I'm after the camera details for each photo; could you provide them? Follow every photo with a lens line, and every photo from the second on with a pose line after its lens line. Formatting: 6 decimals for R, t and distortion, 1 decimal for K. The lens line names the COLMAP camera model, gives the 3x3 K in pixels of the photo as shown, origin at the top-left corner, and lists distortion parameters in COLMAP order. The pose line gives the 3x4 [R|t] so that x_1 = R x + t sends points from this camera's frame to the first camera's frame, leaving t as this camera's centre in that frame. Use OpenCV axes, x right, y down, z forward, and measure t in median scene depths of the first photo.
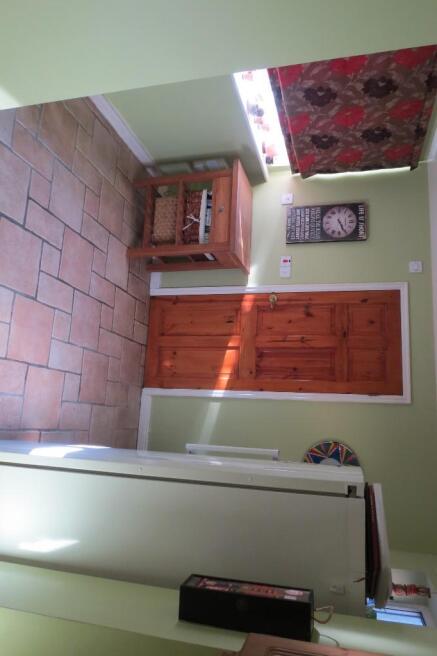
lens RADIAL K [[473.2, 0, 220.3], [0, 473.2, 328.3], [0, 0, 1]] dist [-0.003592, 0.005600]
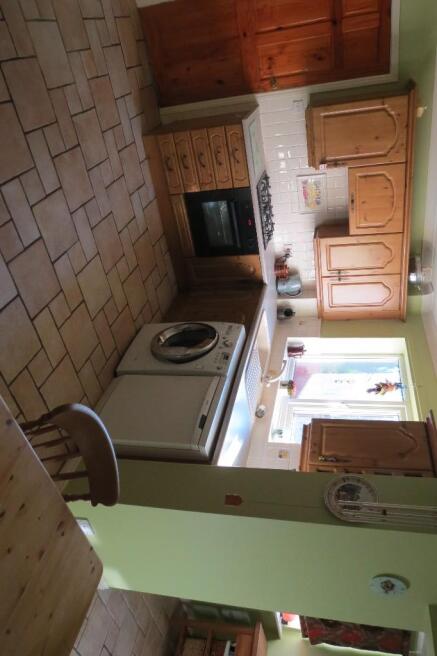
lens RADIAL K [[473.2, 0, 212.8], [0, 473.2, 328.6], [0, 0, 1]] dist [-0.003592, 0.005600]
pose [[0.984265, 0.161780, -0.071061, -0.115350], [-0.168751, 0.741380, -0.649522, -0.095091], [-0.052396, 0.651293, 0.757015, -0.410242]]
